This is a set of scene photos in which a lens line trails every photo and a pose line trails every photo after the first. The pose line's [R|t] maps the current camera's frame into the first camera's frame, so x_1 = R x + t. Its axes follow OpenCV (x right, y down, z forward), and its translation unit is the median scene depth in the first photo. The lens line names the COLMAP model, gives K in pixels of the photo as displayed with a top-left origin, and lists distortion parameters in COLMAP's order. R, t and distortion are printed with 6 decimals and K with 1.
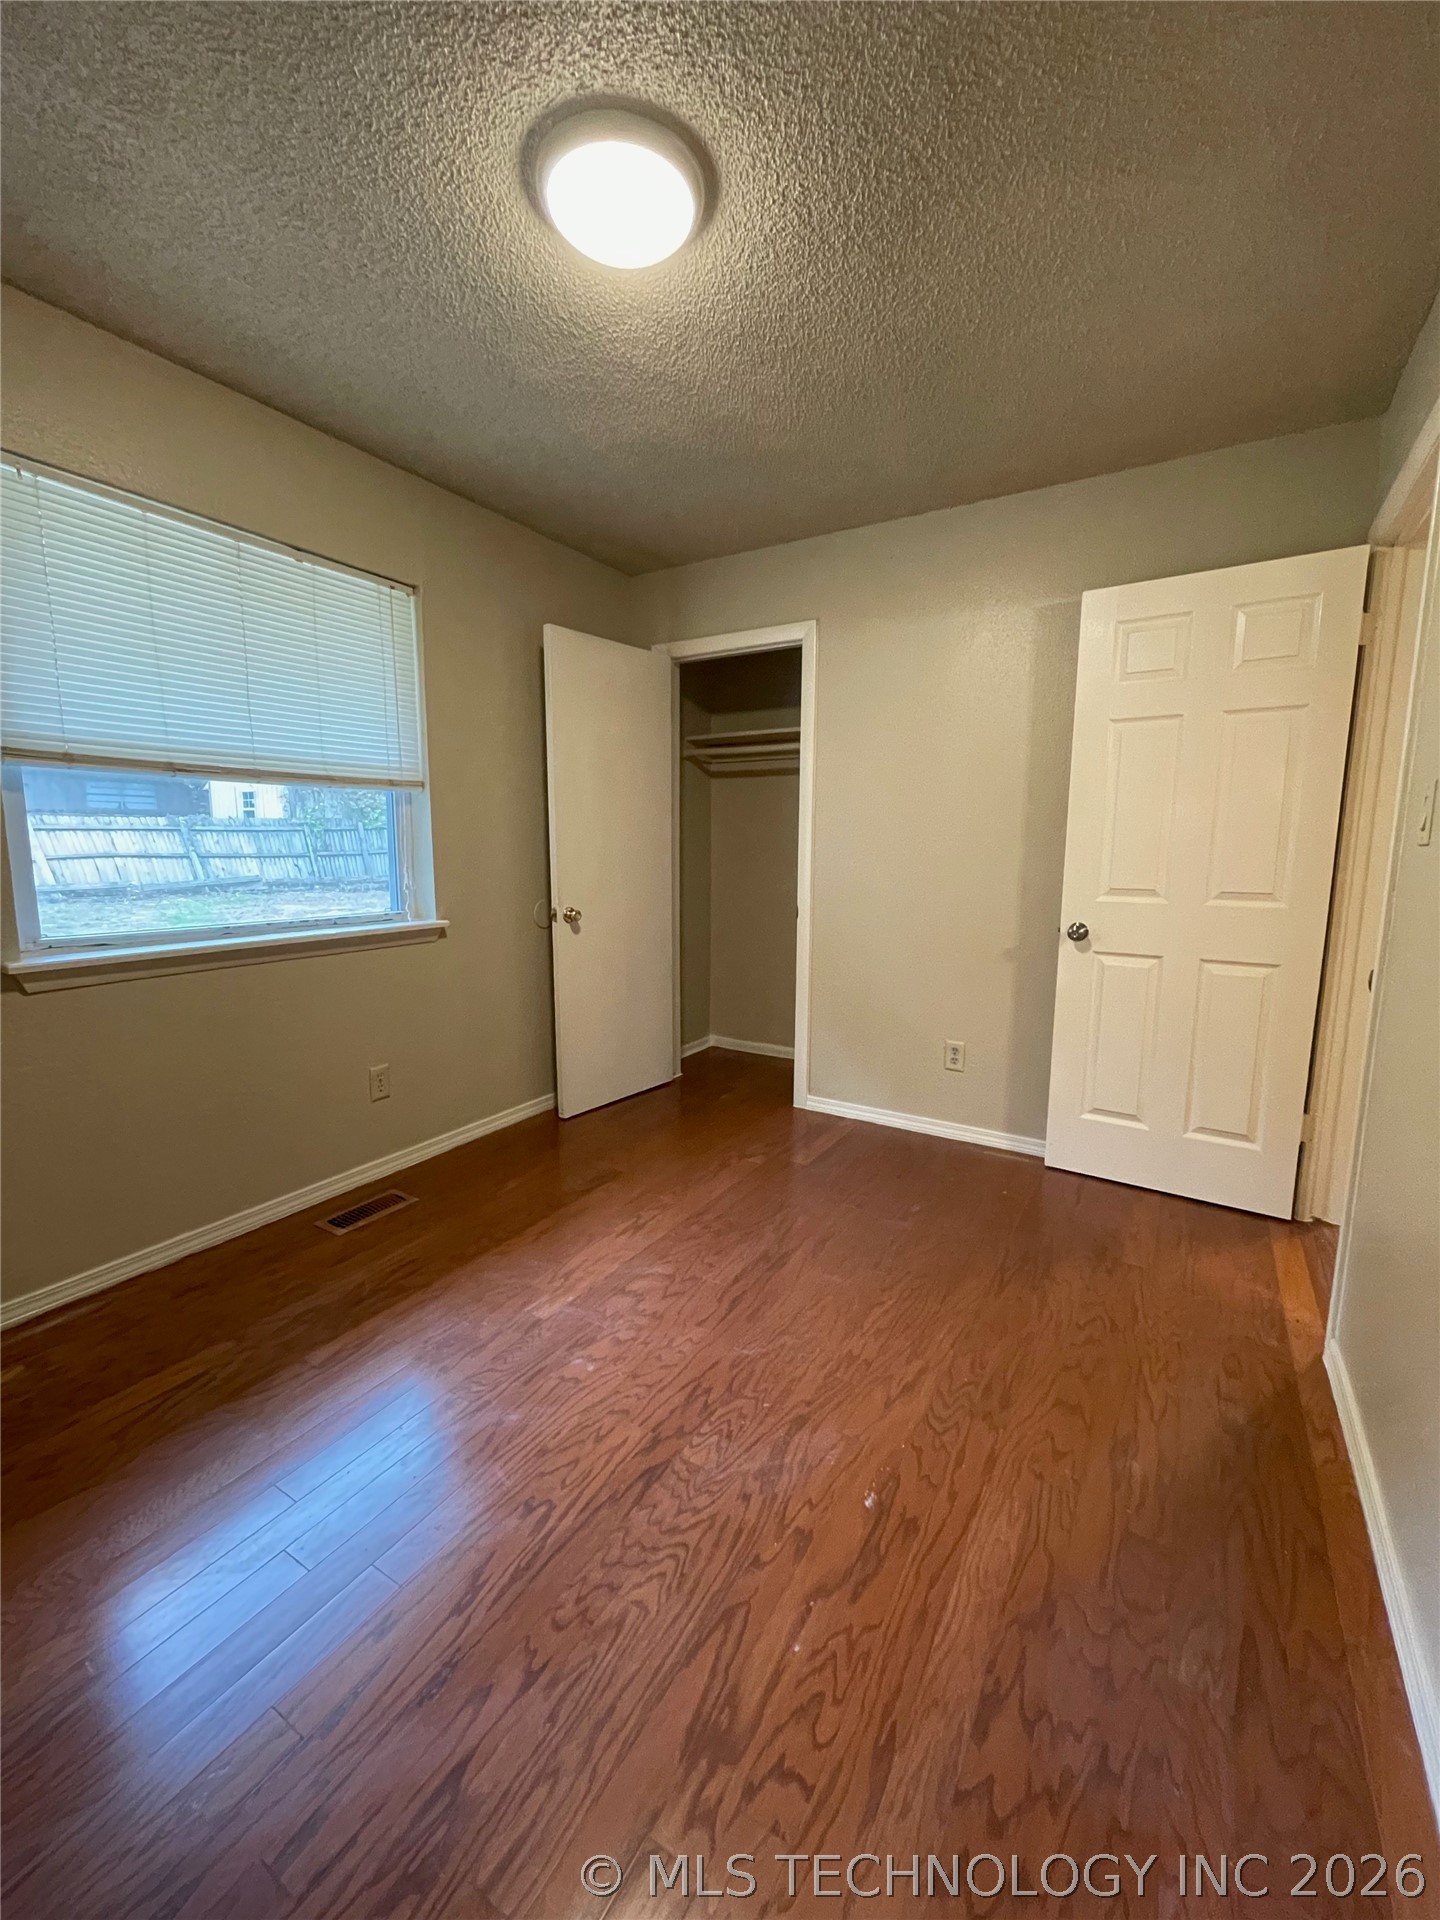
lens RADIAL K [[776.7, 0, 721.7], [0, 776.7, 959.5], [0, 0, 1]] dist [-0.001737, -0.000686]
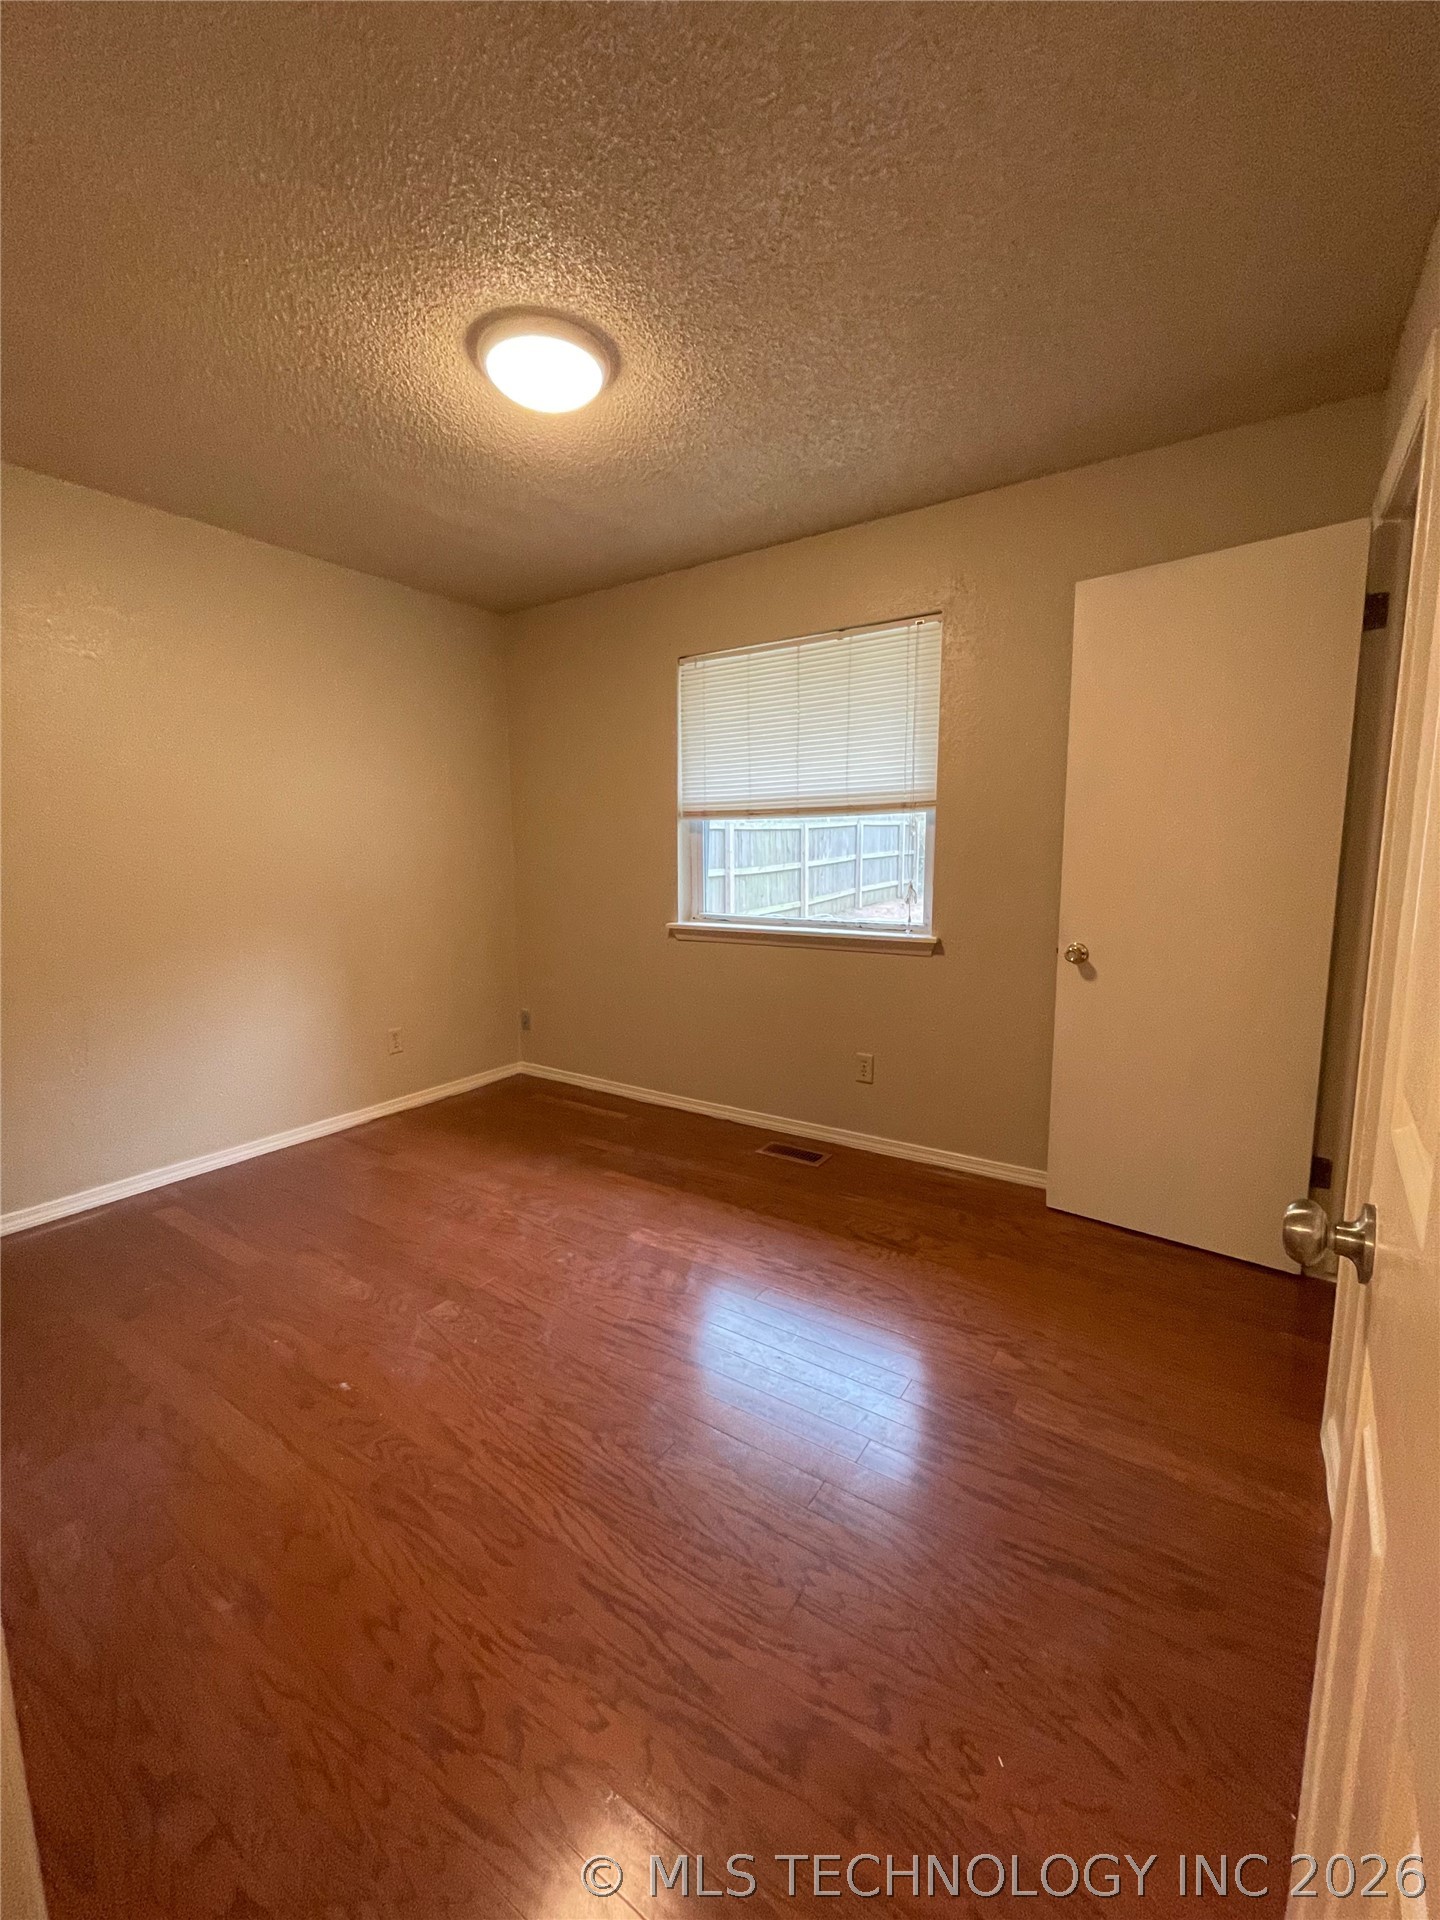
lens RADIAL K [[776.7, 0, 723.4], [0, 776.7, 956.7], [0, 0, 1]] dist [-0.001737, -0.000686]
pose [[-0.038166, 0.128086, -0.991028, 0.892551], [-0.141072, 0.981128, 0.132240, -0.163930], [0.989263, 0.144854, -0.019376, 1.028270]]
